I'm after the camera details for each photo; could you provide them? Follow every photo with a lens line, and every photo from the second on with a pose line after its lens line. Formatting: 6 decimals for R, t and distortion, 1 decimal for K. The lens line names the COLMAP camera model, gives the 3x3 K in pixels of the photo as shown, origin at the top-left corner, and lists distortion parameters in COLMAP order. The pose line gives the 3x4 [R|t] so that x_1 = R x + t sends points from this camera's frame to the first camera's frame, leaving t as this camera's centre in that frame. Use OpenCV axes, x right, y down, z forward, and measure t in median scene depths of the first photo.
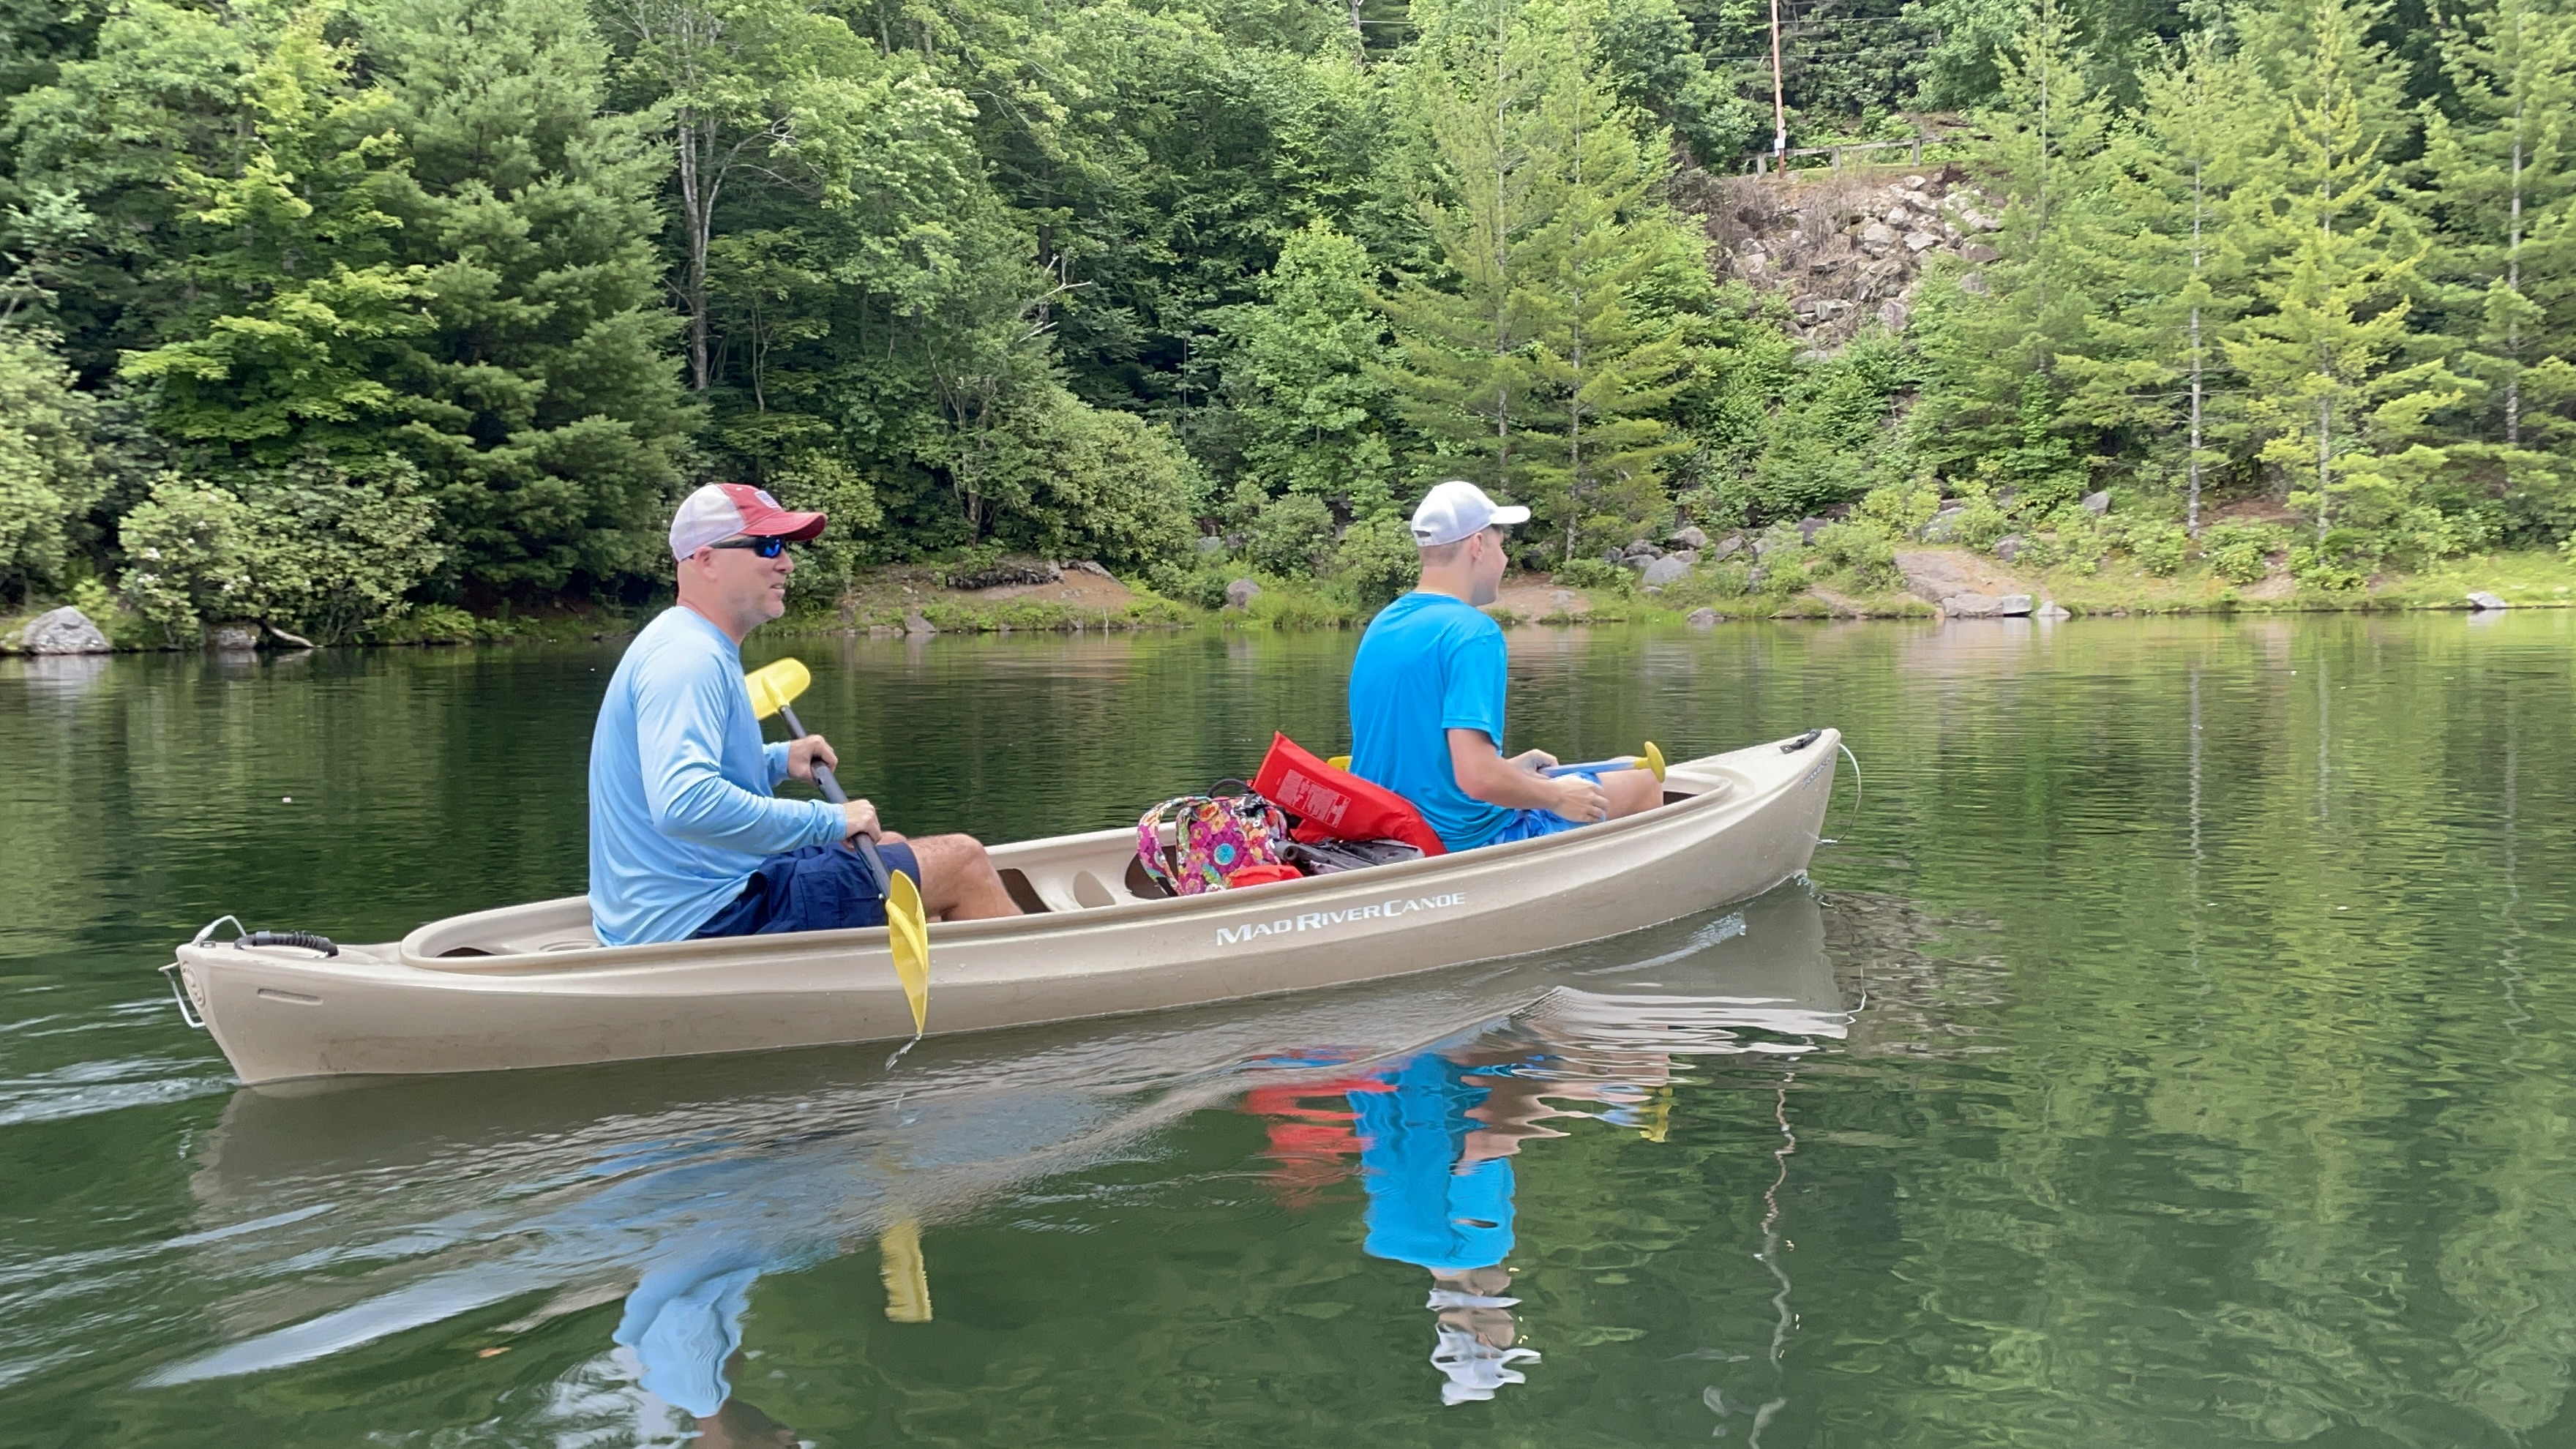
lens RADIAL K [[2639.0, 0, 1281.0], [0, 2639.0, 701.3], [0, 0, 1]] dist [0.059177, 0.000000]
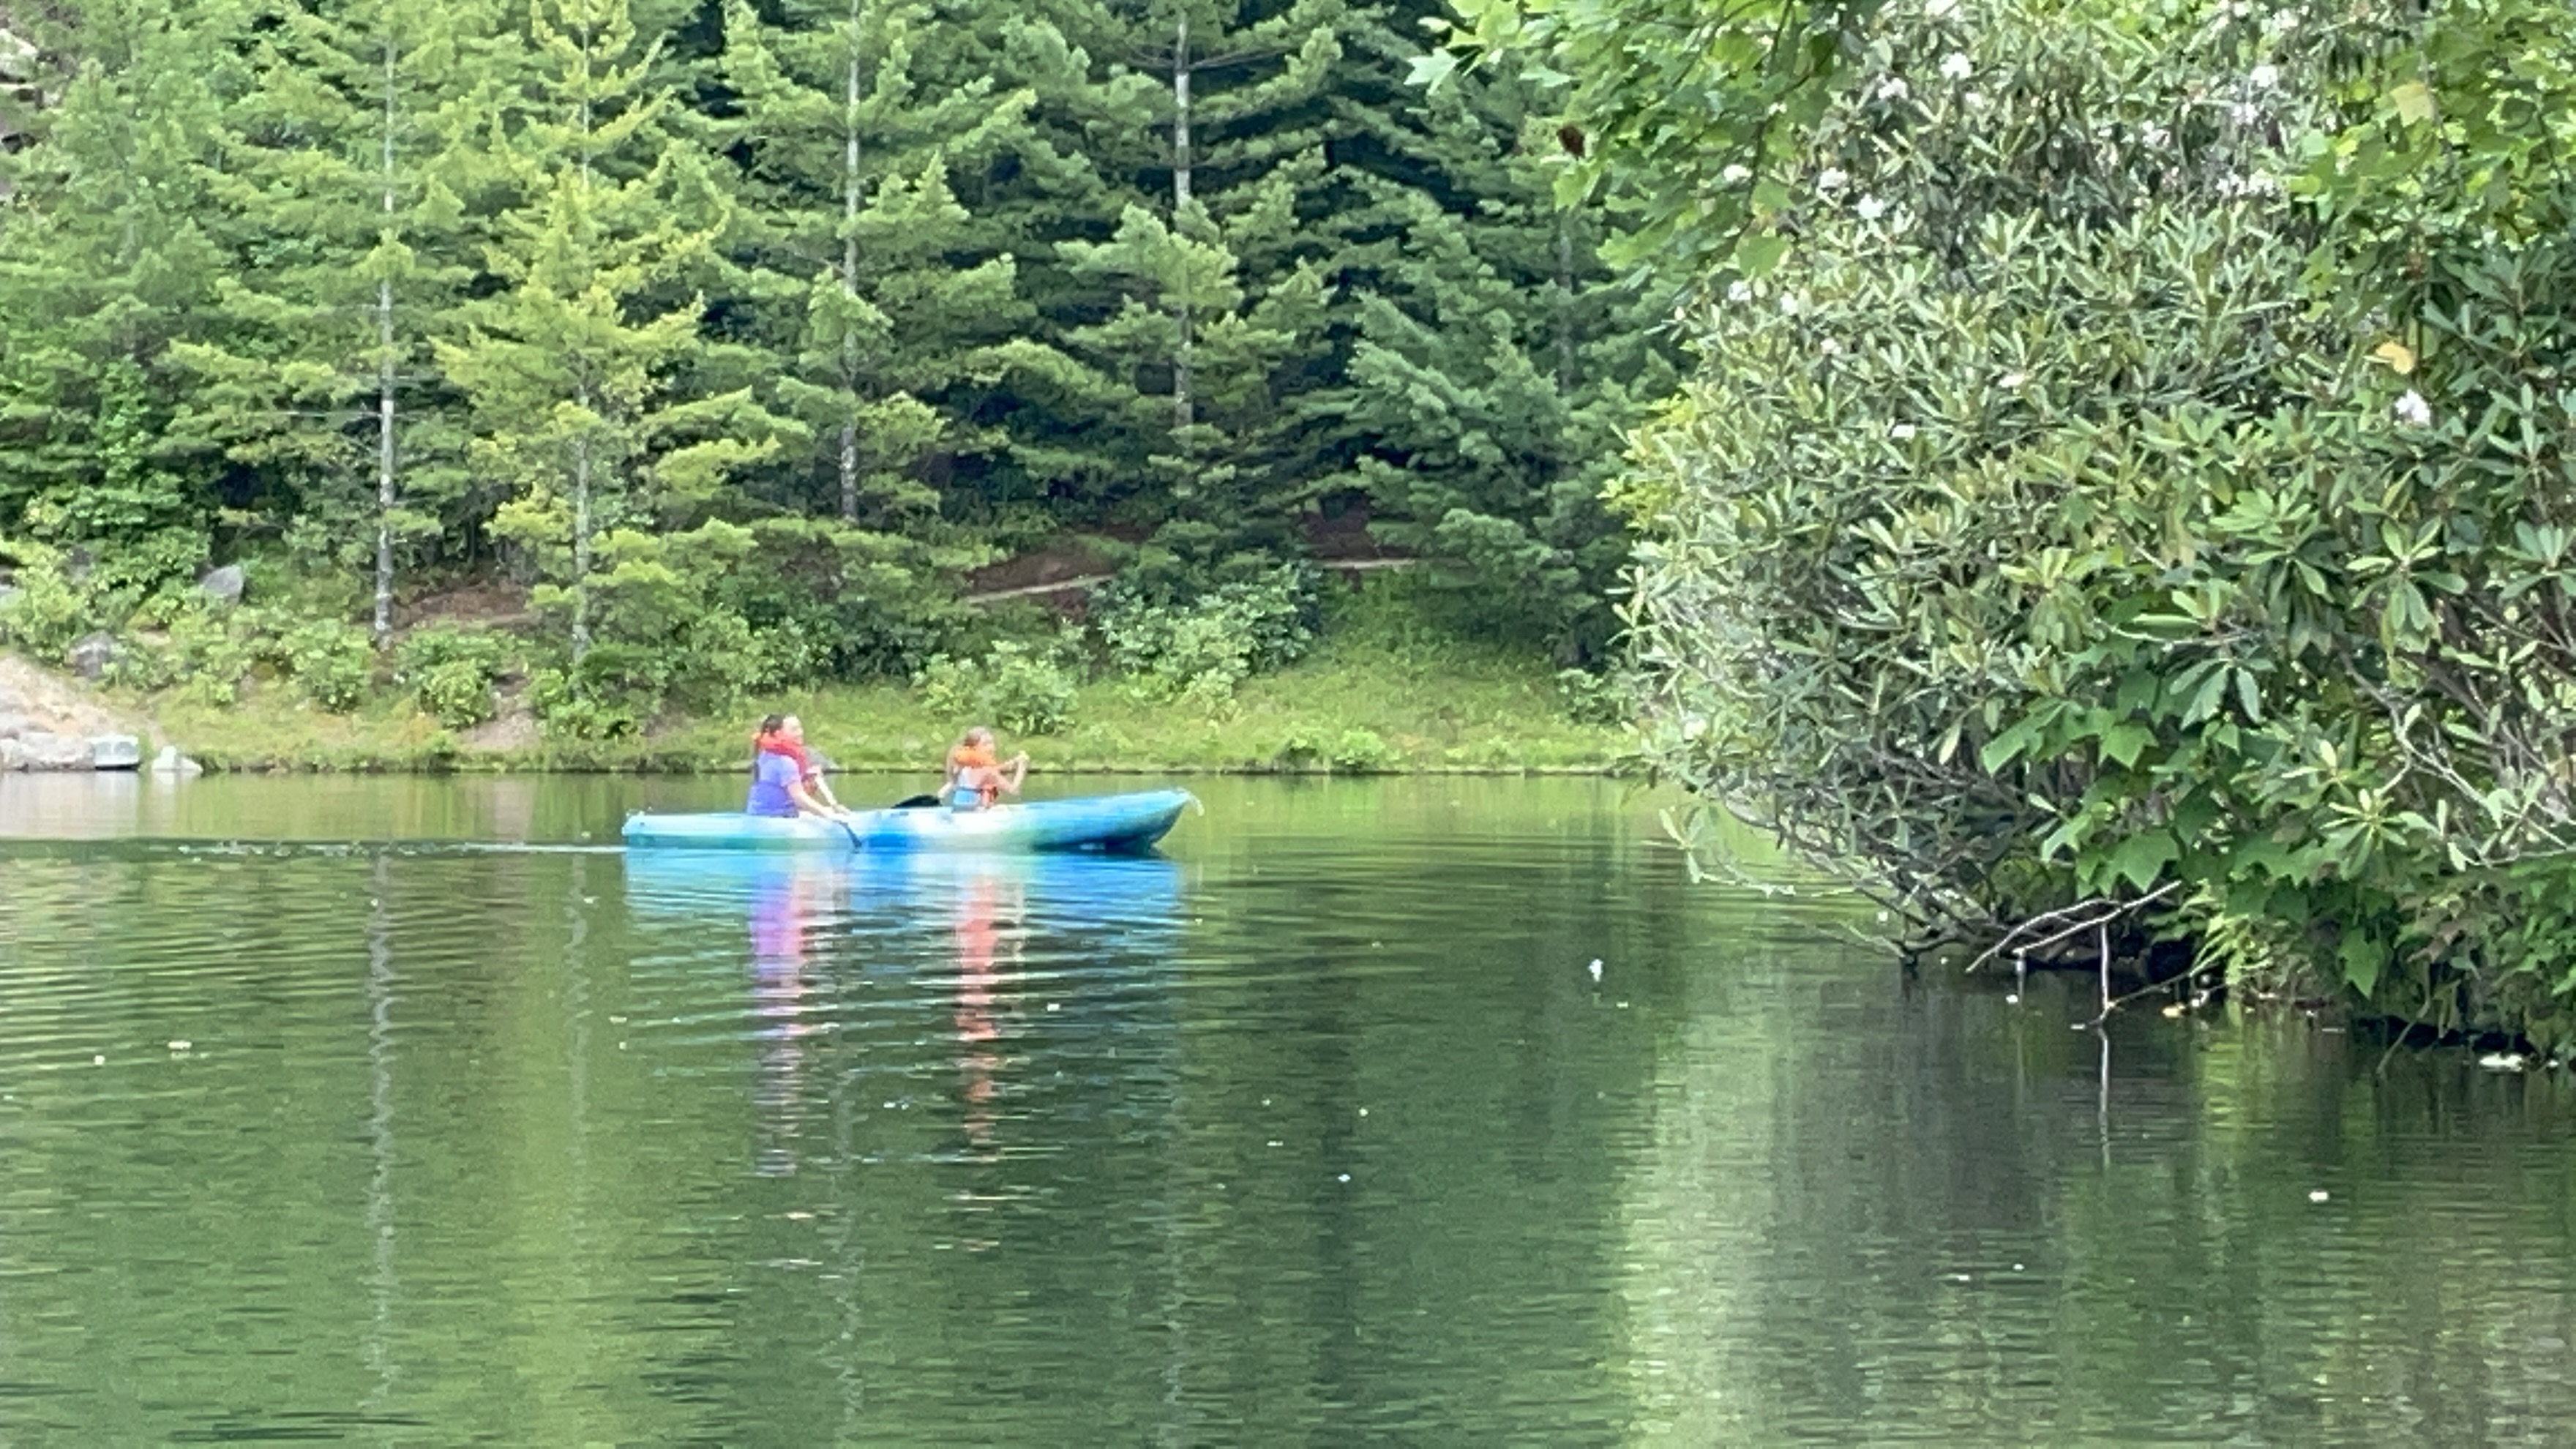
lens RADIAL K [[7516.6, 0, 1294.7], [0, 7516.6, 818.4], [0, 0, 1]] dist [0.204028, 0.000000]
pose [[0.884833, 0.017026, 0.465597, -0.272024], [-0.003289, 0.999535, -0.030300, 0.028723], [-0.465897, 0.025279, 0.884478, -0.618061]]
